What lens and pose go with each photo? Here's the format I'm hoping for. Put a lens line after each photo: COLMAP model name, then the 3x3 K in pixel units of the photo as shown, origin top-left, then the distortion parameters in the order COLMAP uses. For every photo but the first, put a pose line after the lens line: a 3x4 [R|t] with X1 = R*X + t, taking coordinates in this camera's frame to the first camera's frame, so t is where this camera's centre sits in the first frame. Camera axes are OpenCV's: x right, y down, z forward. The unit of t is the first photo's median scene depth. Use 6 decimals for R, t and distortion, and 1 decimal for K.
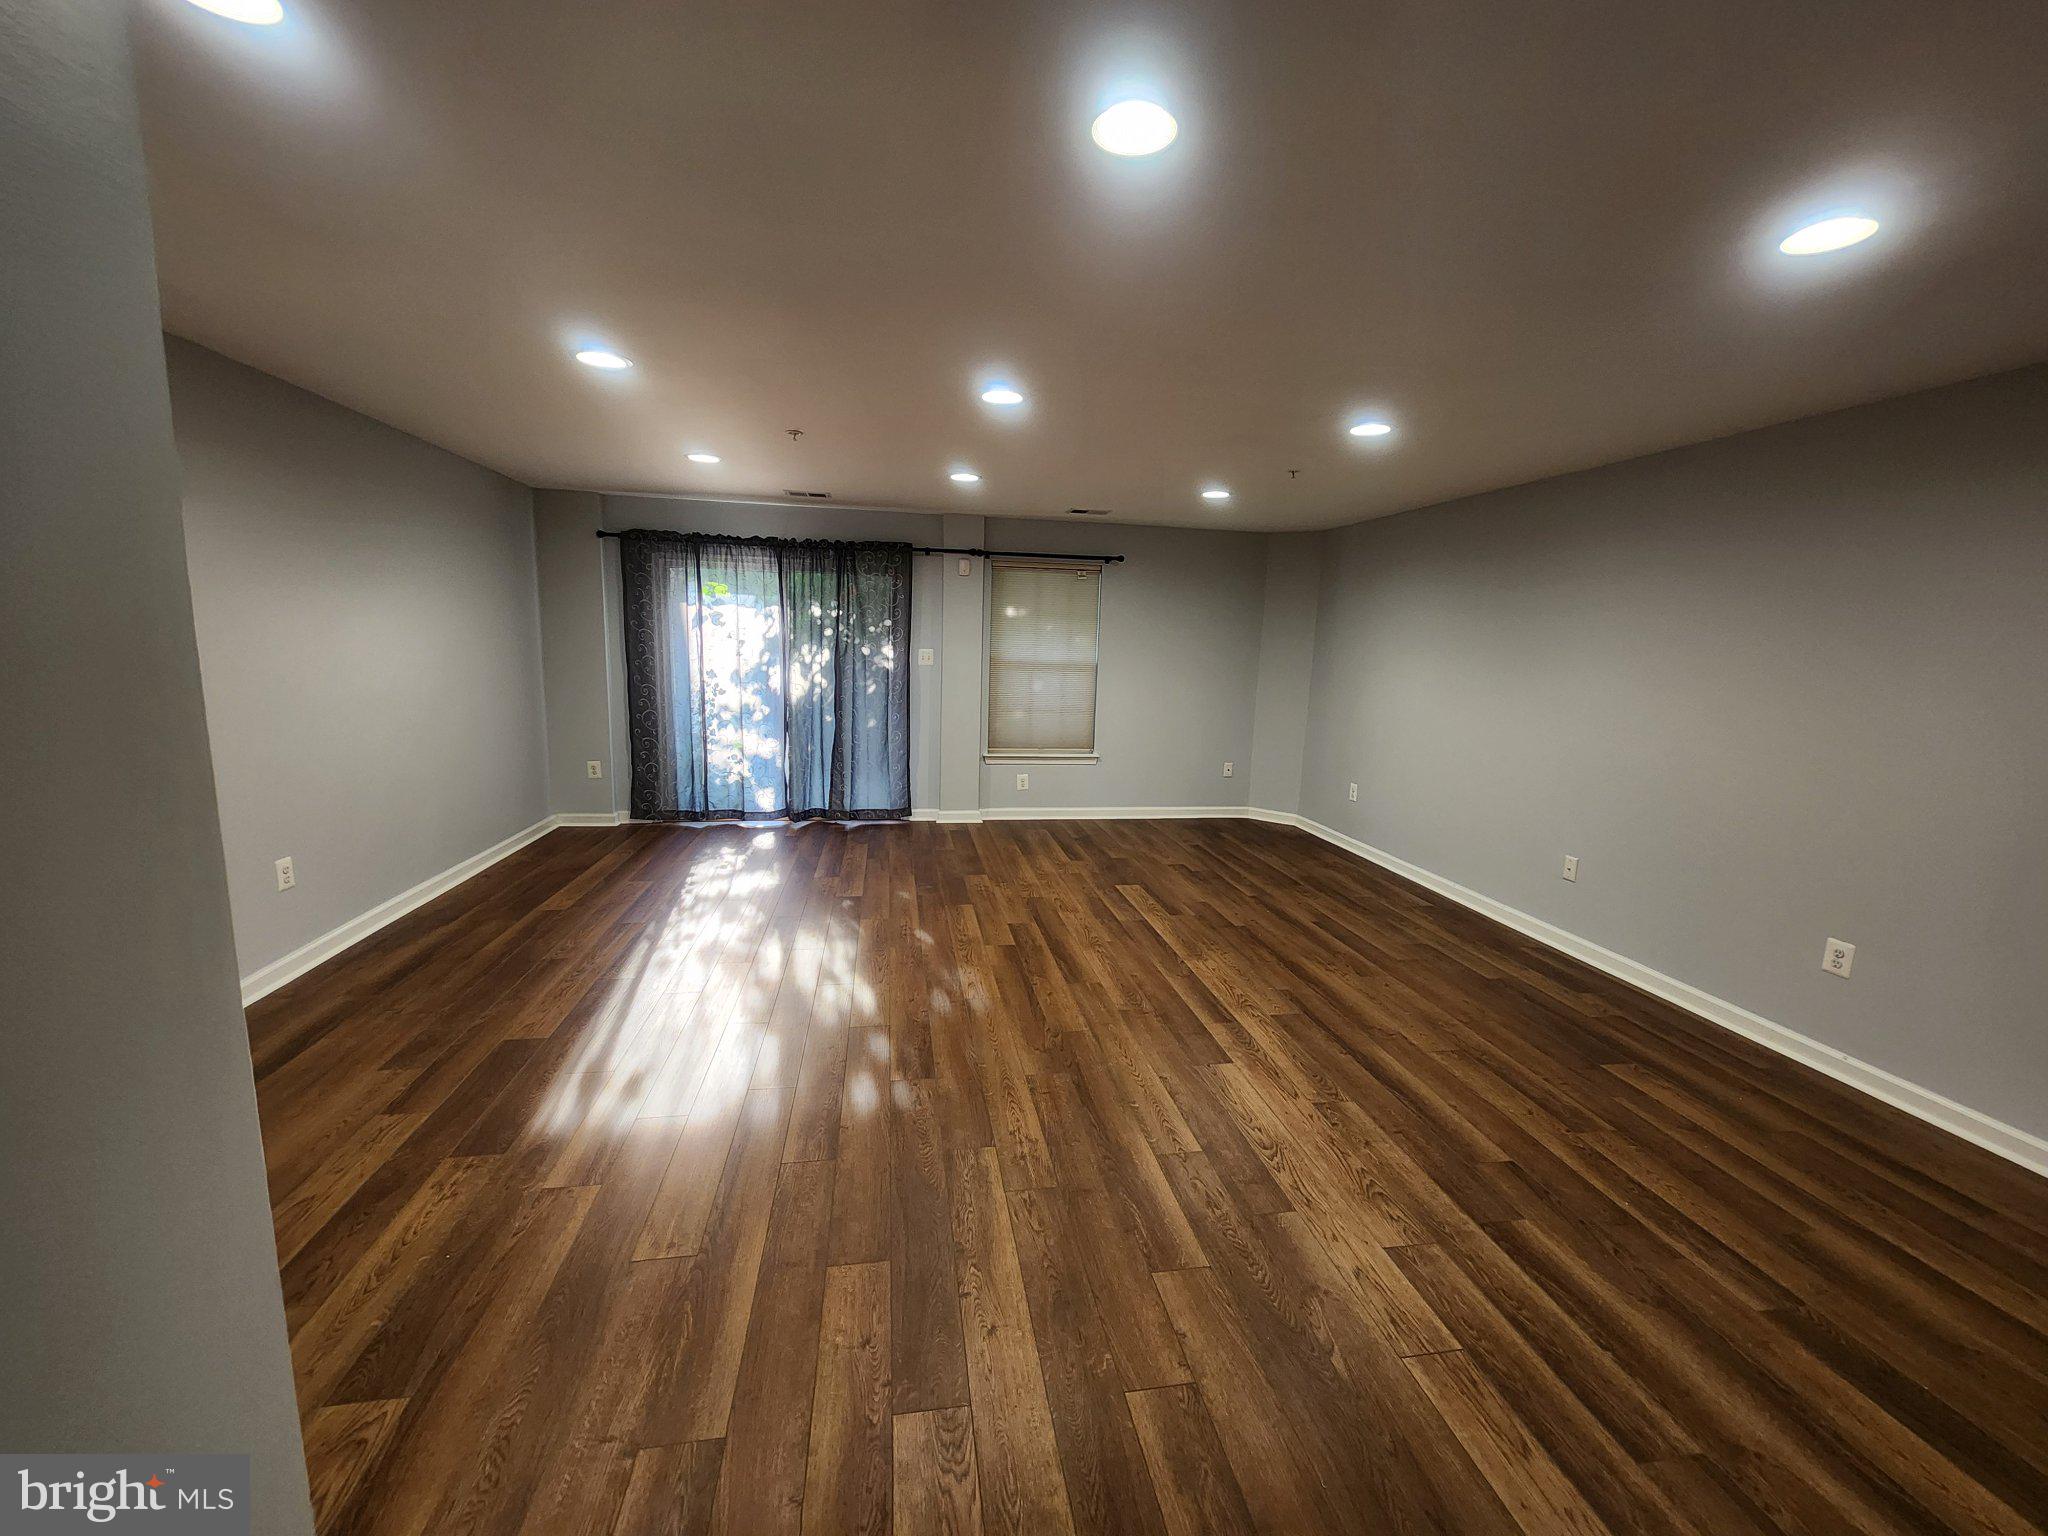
lens RADIAL K [[826.9, 0, 1026.0], [0, 826.9, 768.9], [0, 0, 1]] dist [0.002034, 0.000234]
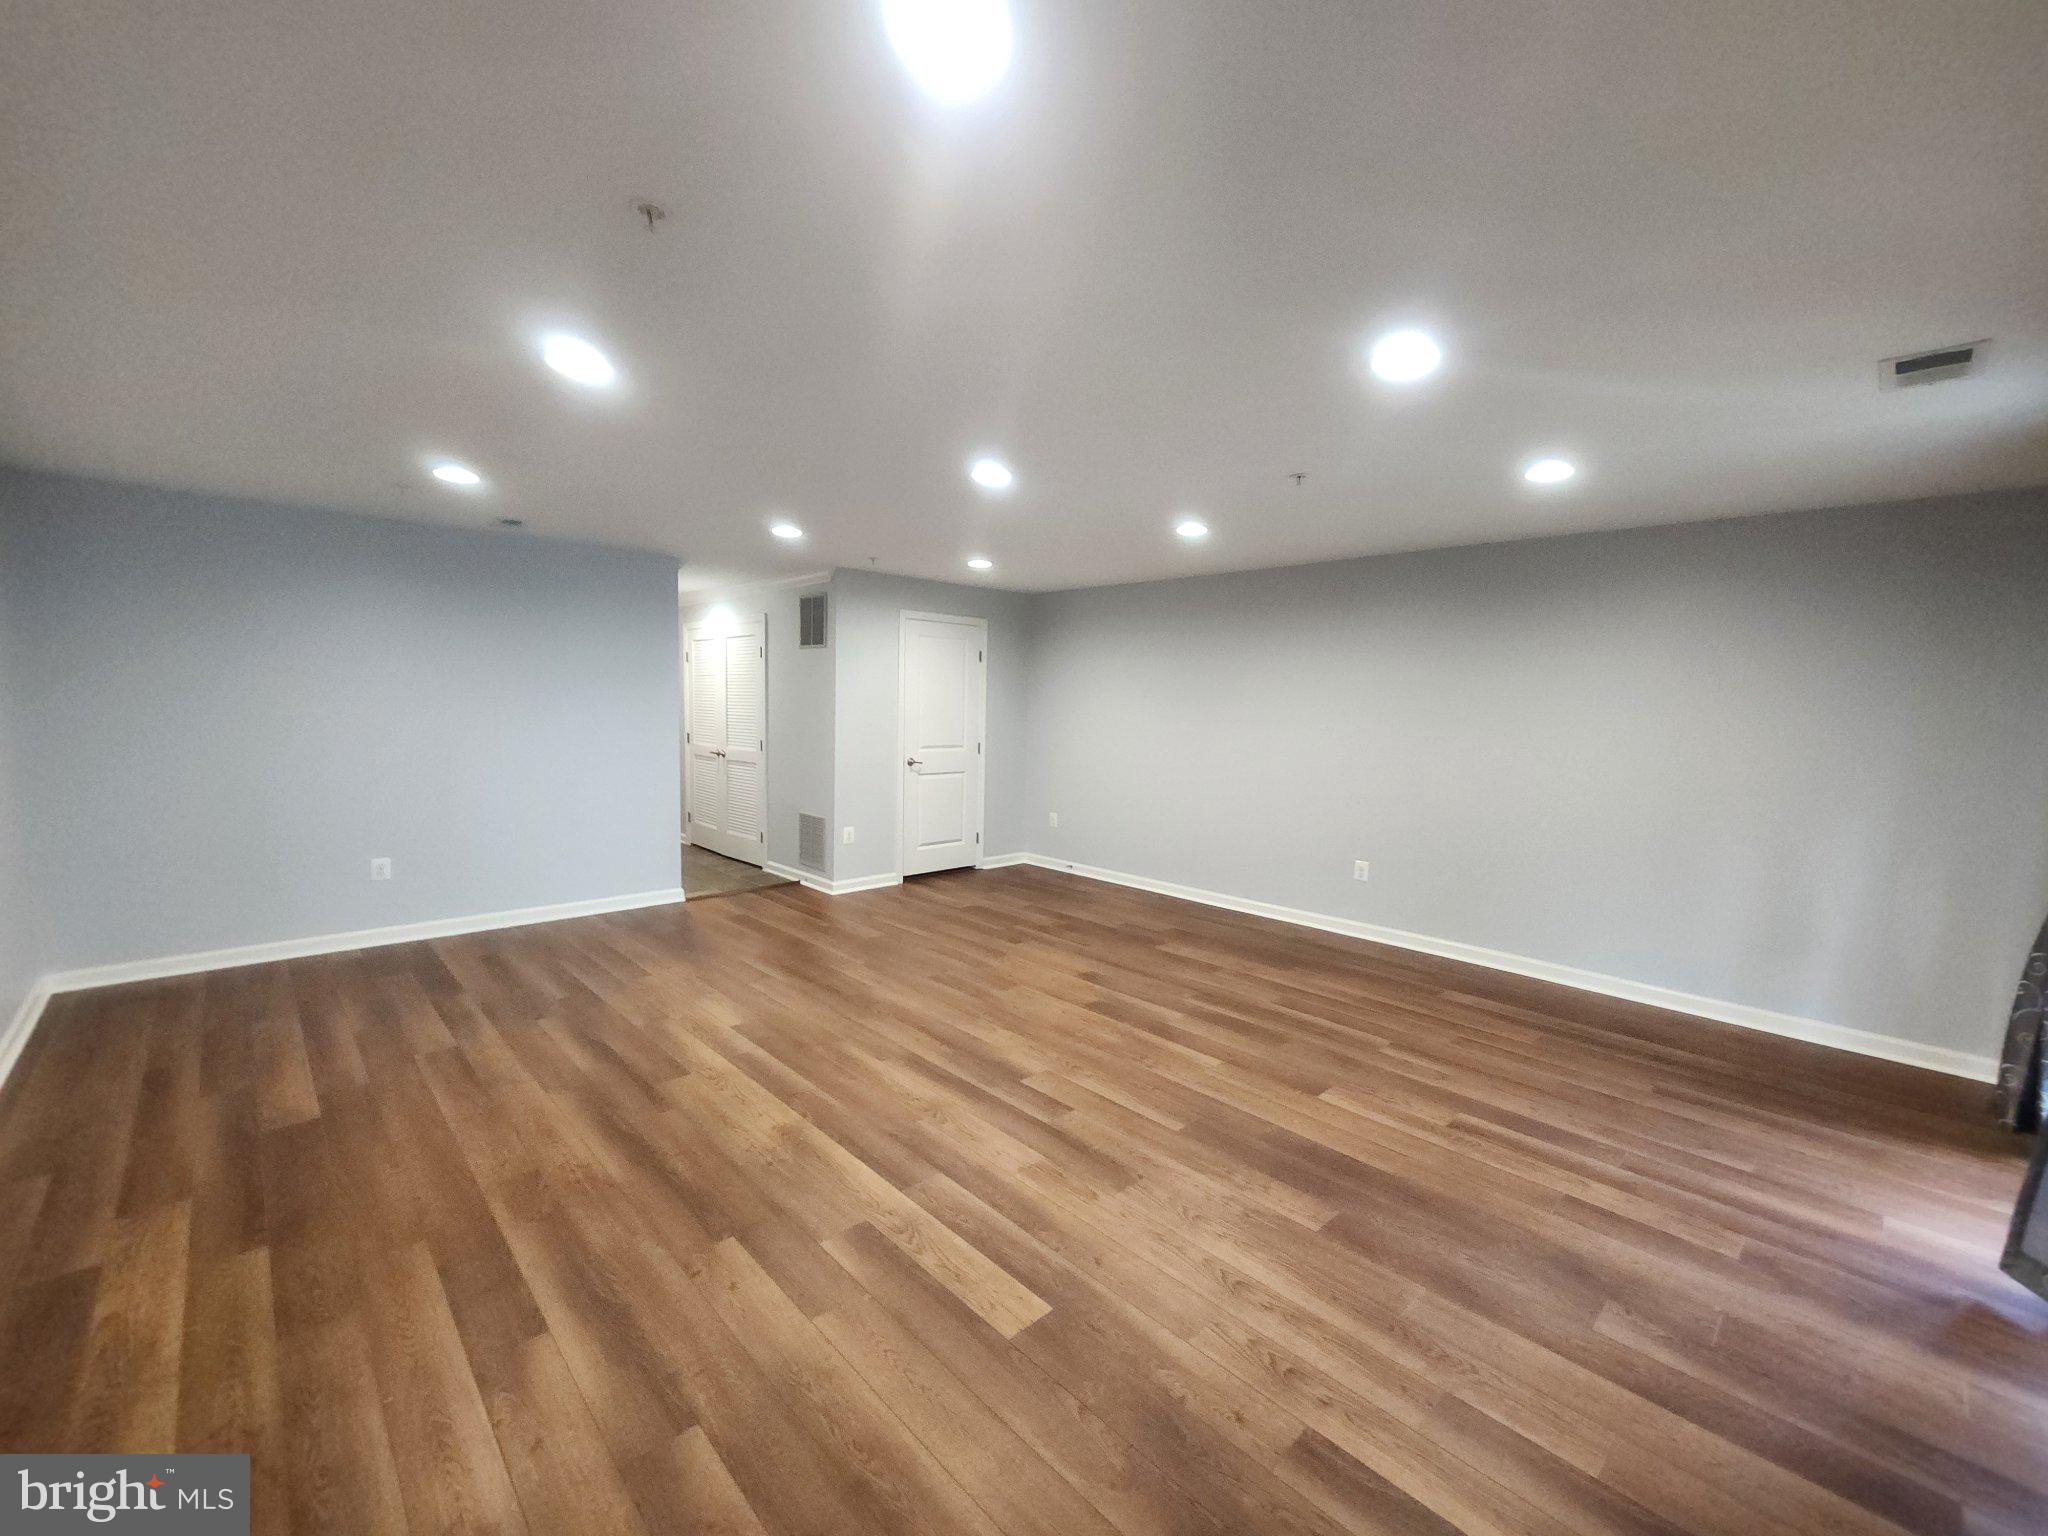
lens RADIAL K [[826.9, 0, 1025.0], [0, 826.9, 775.1], [0, 0, 1]] dist [0.002034, 0.000234]
pose [[-0.823947, -0.000671, -0.566666, 0.438669], [-0.136736, 0.970685, 0.197669, -0.232211], [0.549922, 0.240352, -0.799885, 1.597298]]
